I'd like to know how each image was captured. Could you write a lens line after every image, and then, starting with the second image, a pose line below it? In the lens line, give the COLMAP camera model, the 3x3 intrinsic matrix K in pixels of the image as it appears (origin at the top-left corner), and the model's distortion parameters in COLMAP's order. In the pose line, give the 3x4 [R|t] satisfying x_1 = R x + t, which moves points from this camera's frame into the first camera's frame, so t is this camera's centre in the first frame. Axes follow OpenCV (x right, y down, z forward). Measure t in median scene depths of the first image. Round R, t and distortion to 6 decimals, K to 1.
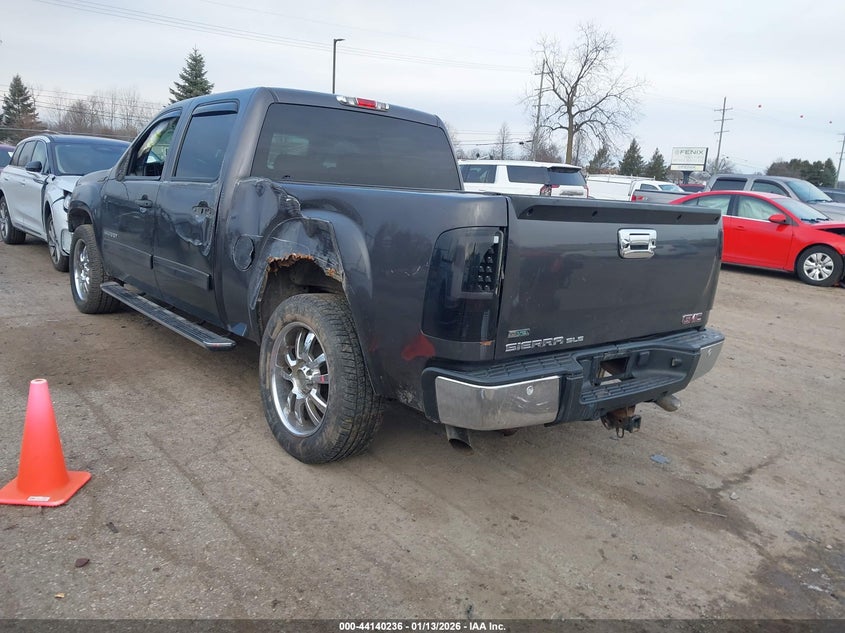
lens RADIAL K [[669.1, 0, 422.5], [0, 669.1, 316.5], [0, 0, 1]] dist [0.007934, 0.004969]
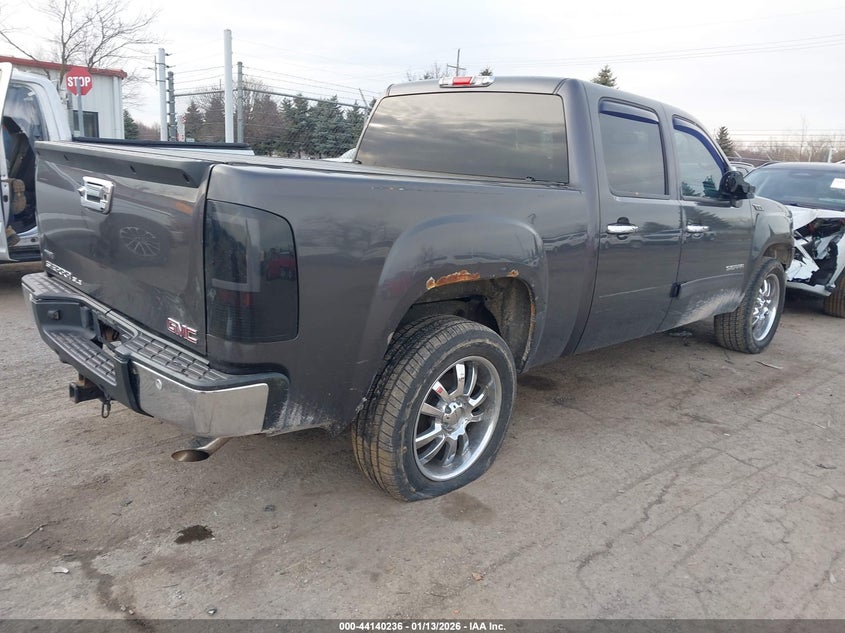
lens RADIAL K [[669.1, 0, 422.5], [0, 669.1, 316.5], [0, 0, 1]] dist [0.007934, 0.004969]
pose [[0.066940, 0.156277, -0.985442, 1.045428], [-0.258282, 0.956707, 0.134175, -0.154483], [0.963748, 0.245540, 0.104406, 1.138153]]
